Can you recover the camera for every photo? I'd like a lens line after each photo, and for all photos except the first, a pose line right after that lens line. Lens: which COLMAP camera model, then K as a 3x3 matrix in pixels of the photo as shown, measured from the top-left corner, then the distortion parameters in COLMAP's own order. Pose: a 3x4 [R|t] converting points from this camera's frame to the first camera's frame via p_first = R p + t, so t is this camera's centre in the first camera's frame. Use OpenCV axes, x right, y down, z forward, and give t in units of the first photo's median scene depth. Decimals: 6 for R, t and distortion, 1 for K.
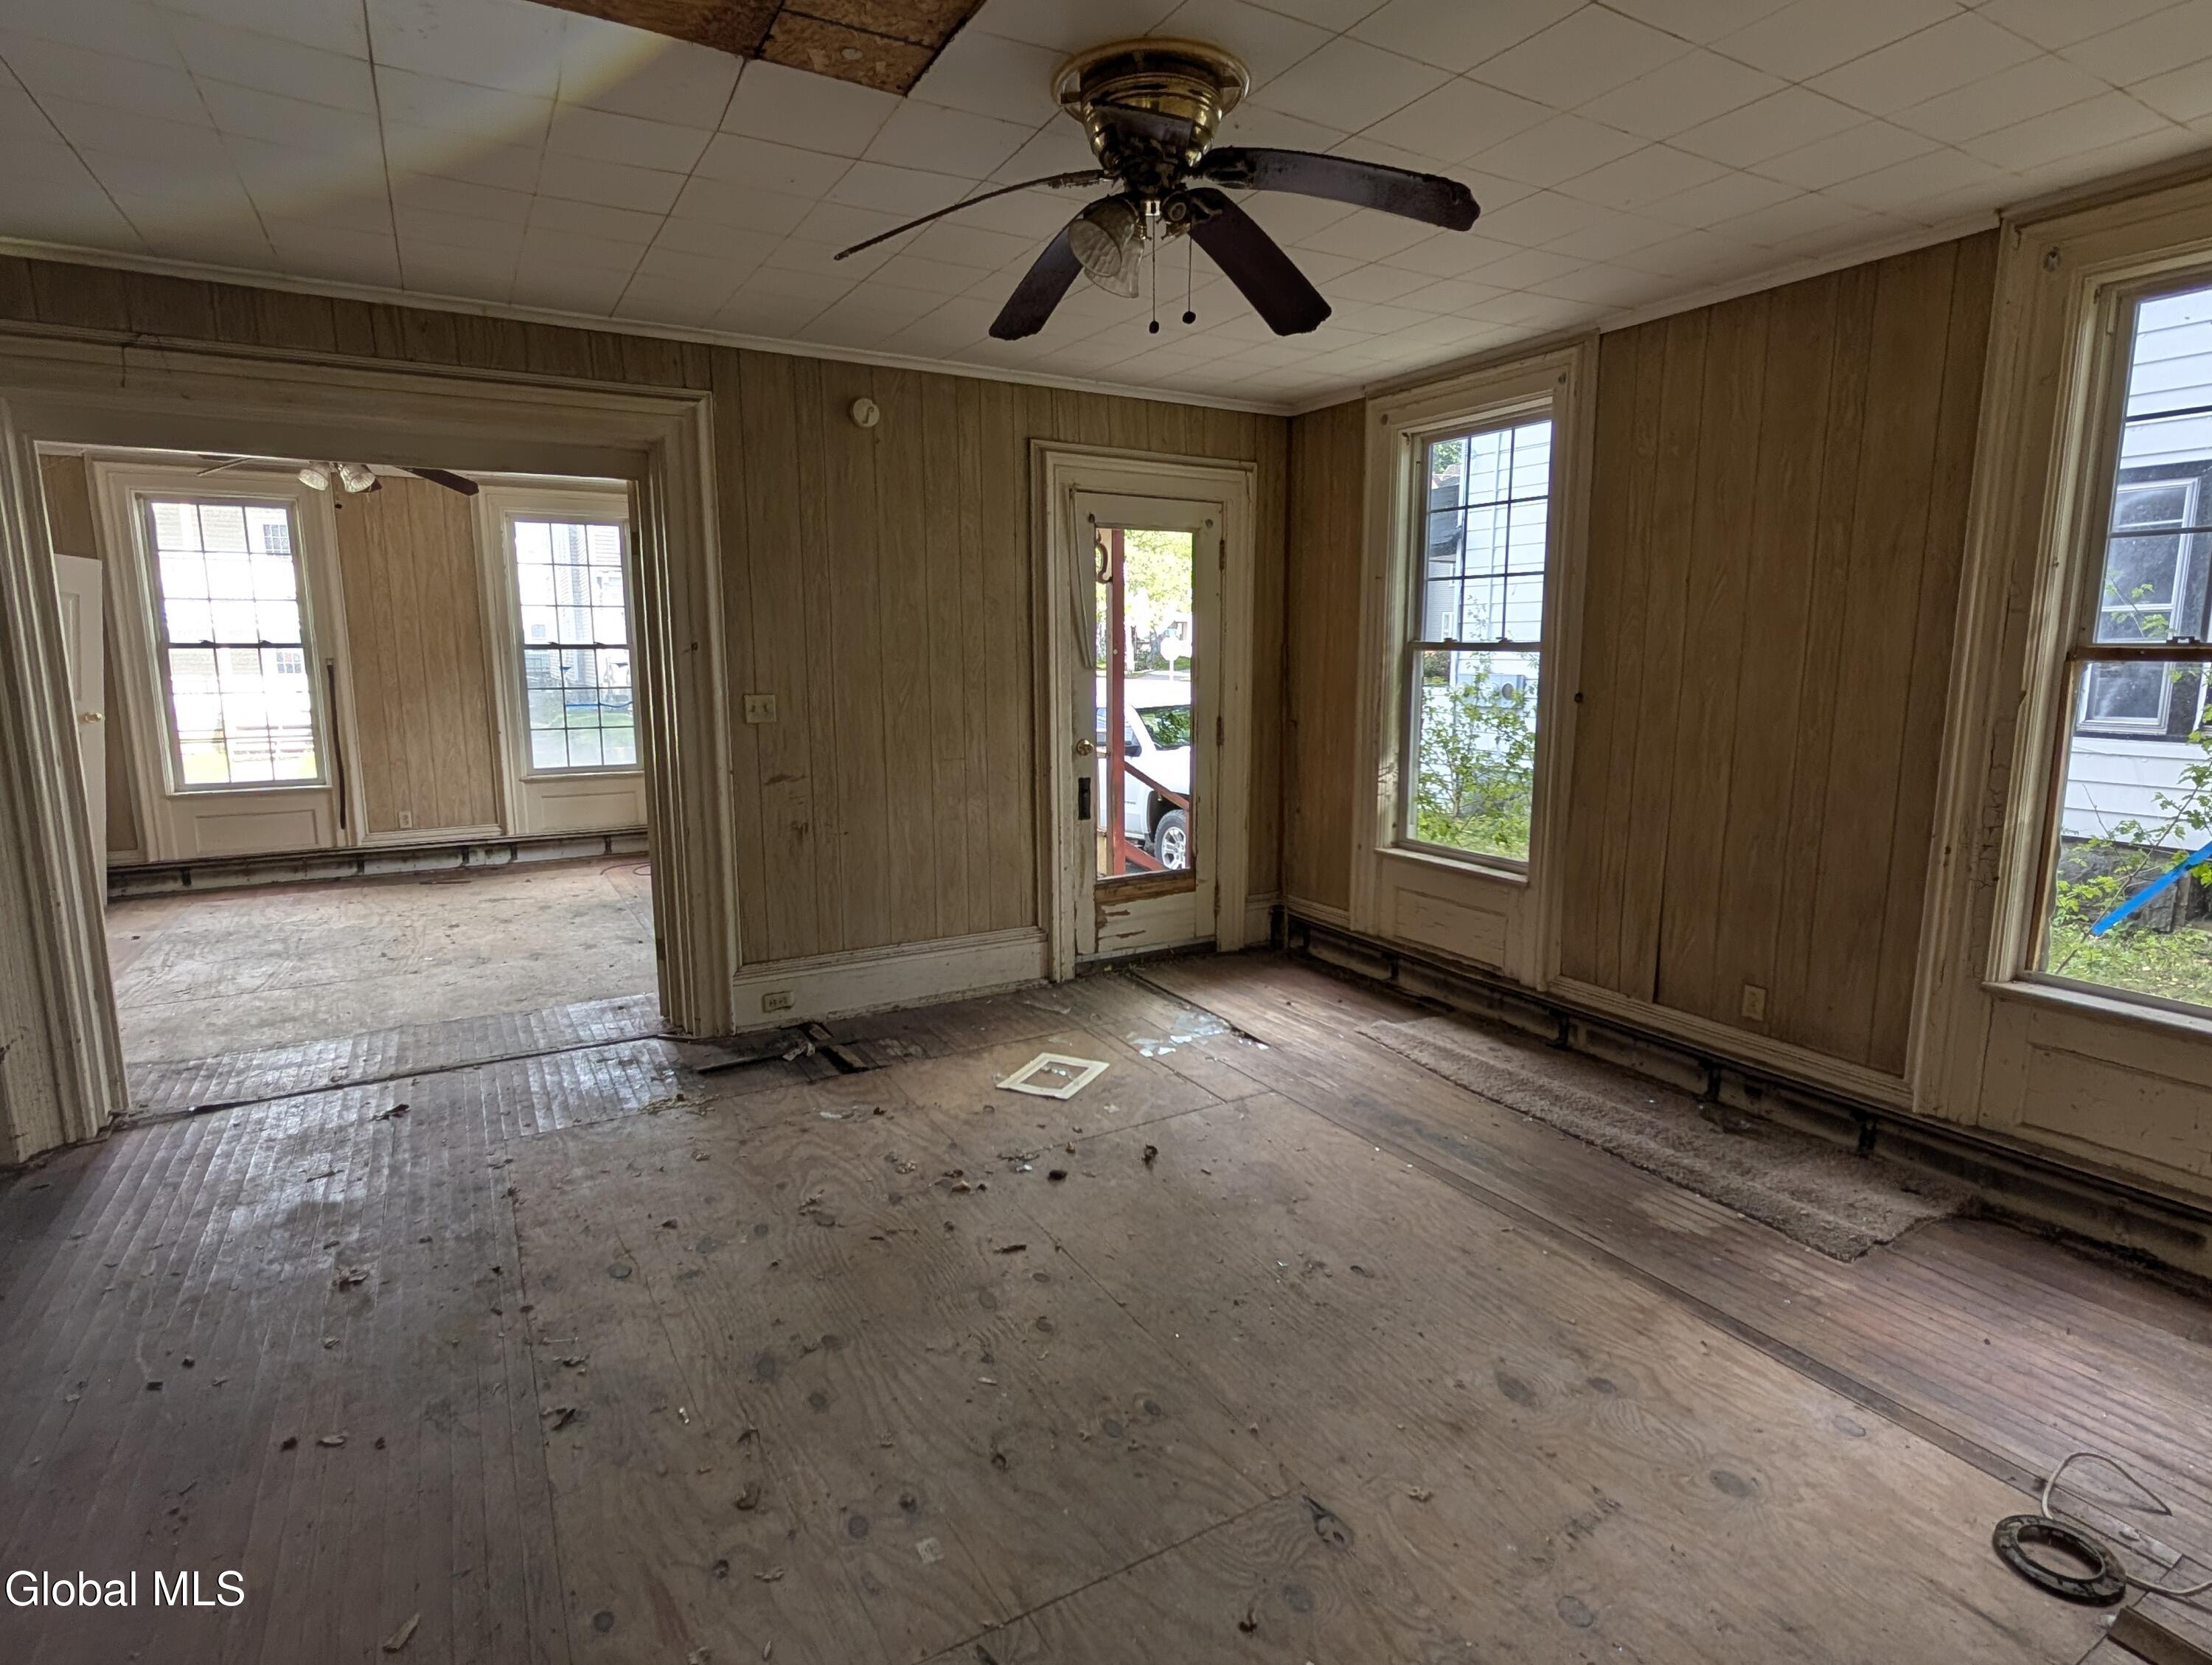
lens RADIAL K [[1168.6, 0, 1118.8], [0, 1168.6, 830.6], [0, 0, 1]] dist [0.001257, -0.000331]
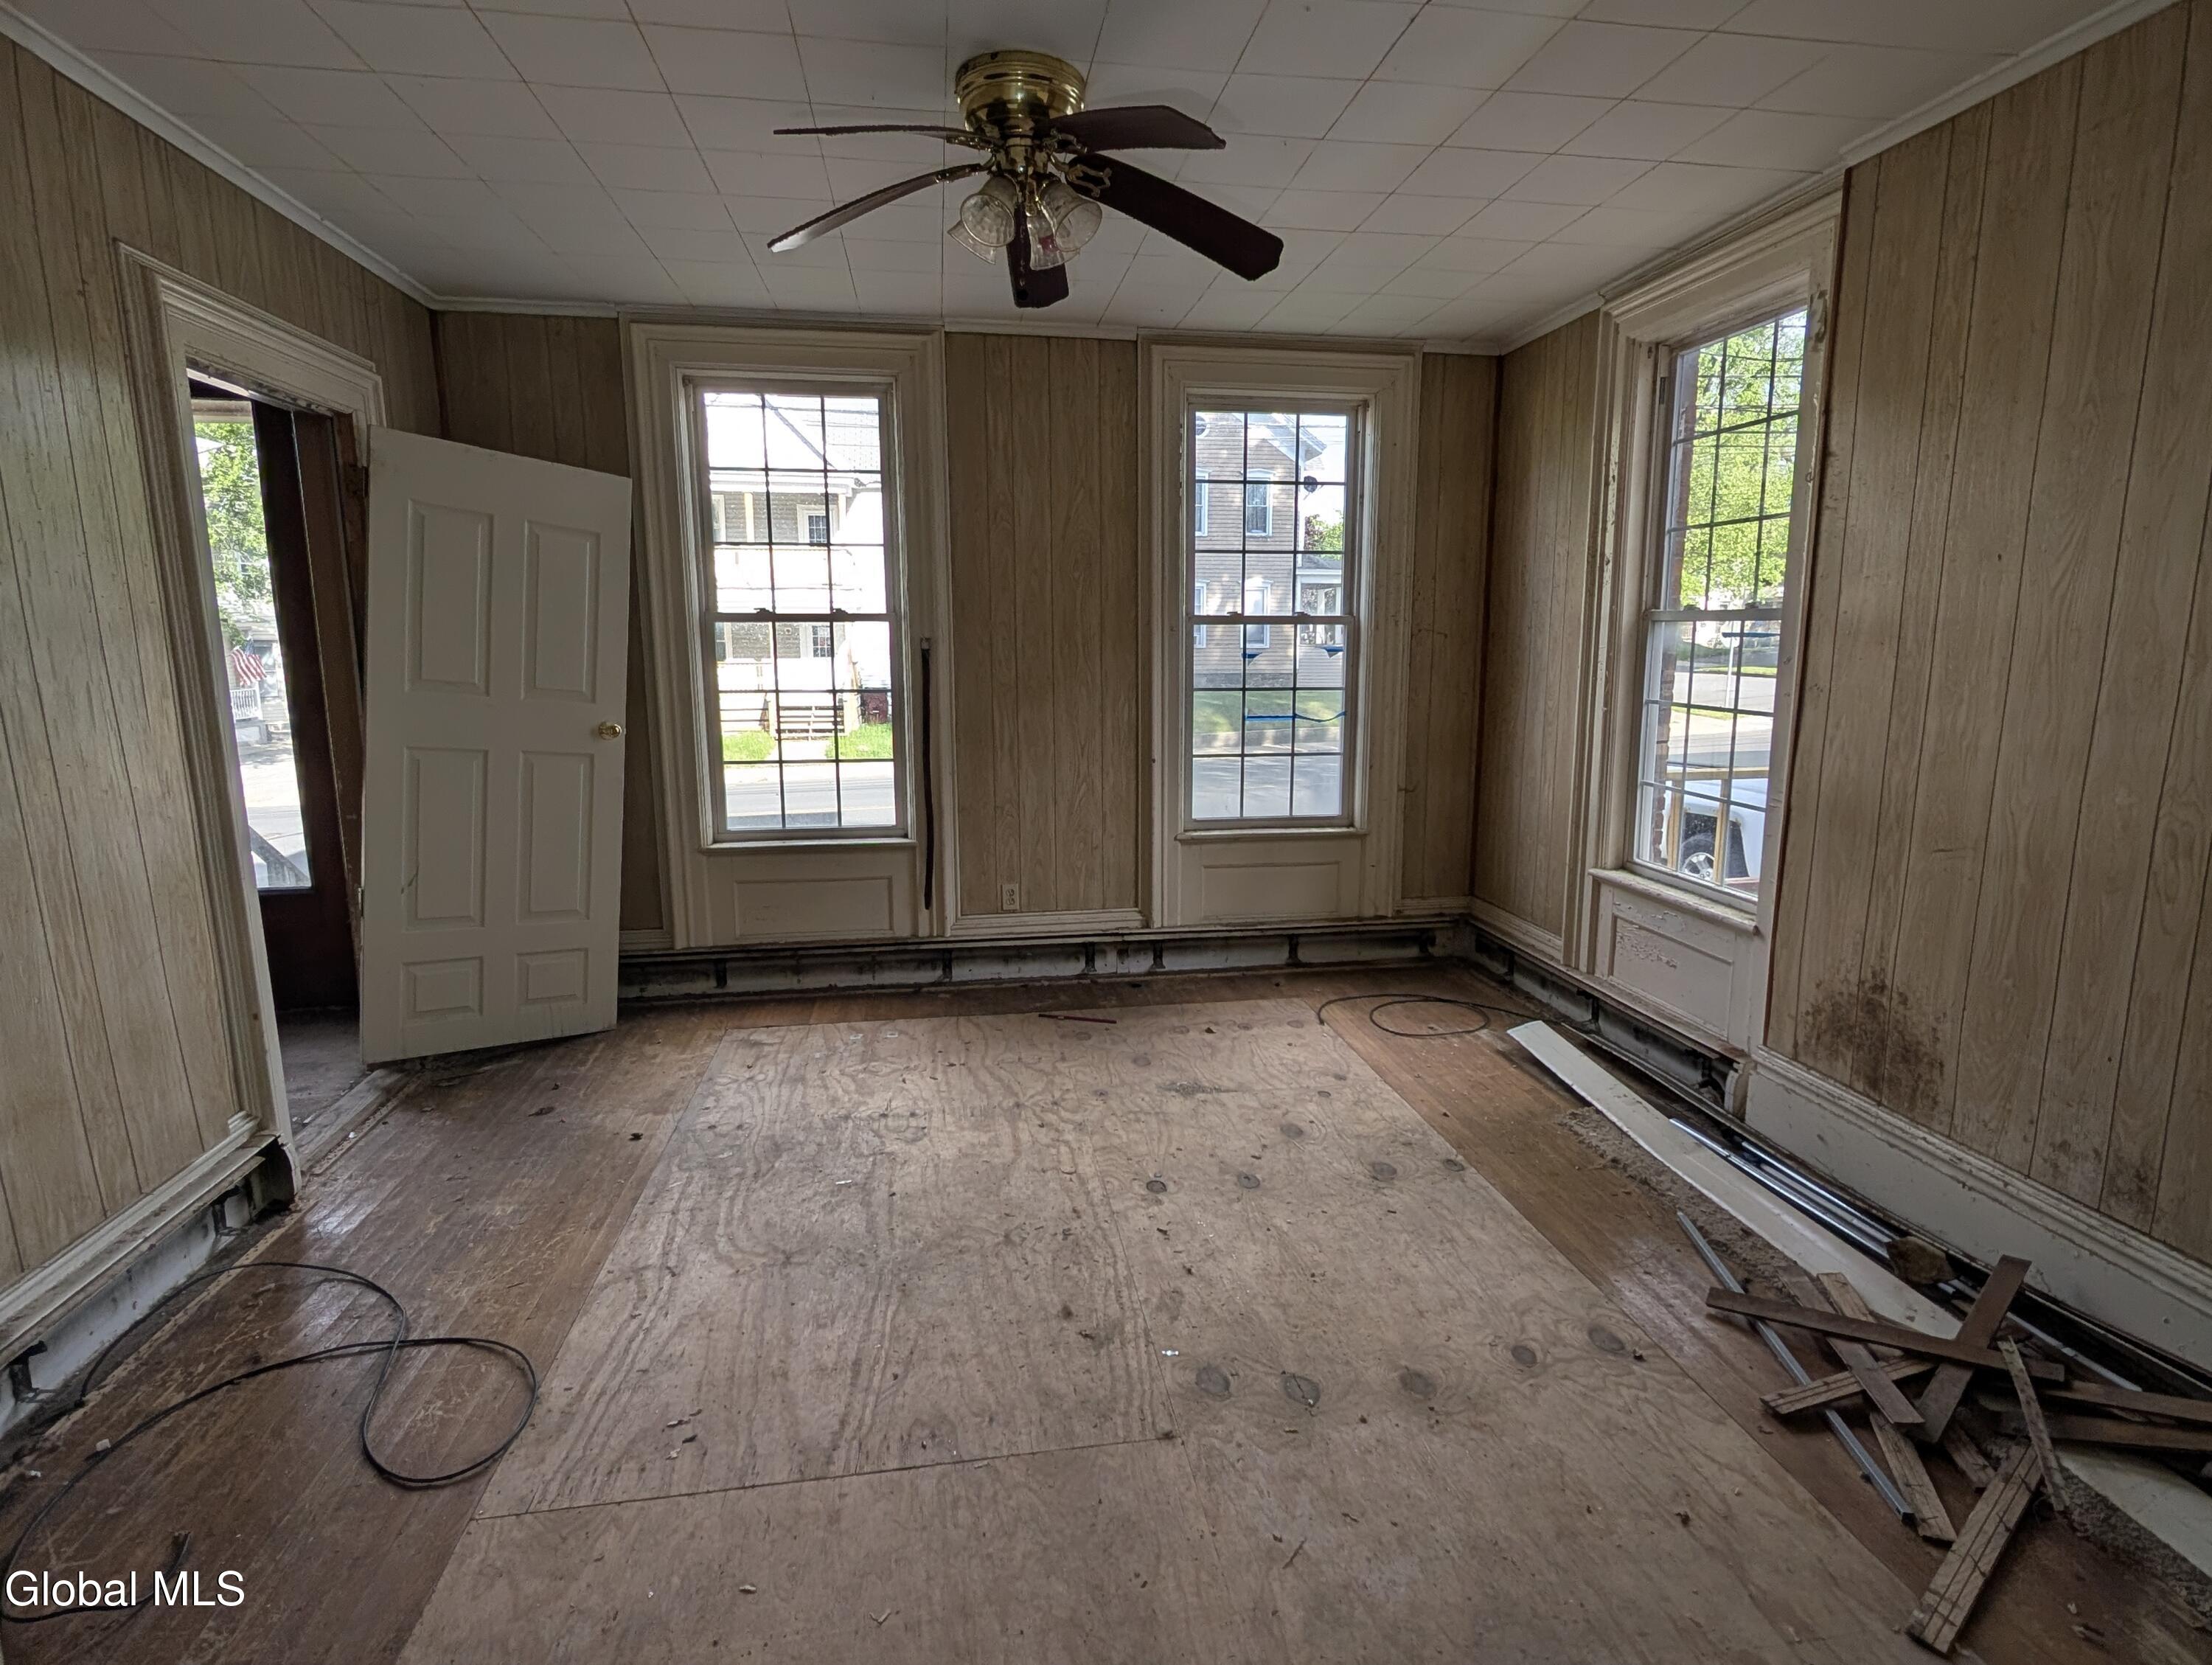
lens RADIAL K [[1168.6, 0, 1105.2], [0, 1168.6, 838.8], [0, 0, 1]] dist [0.001257, -0.000331]
pose [[0.931227, 0.059683, -0.359521, -0.348575], [-0.055604, 0.998217, 0.021685, -0.058217], [0.360174, -0.000203, 0.932885, 0.444355]]
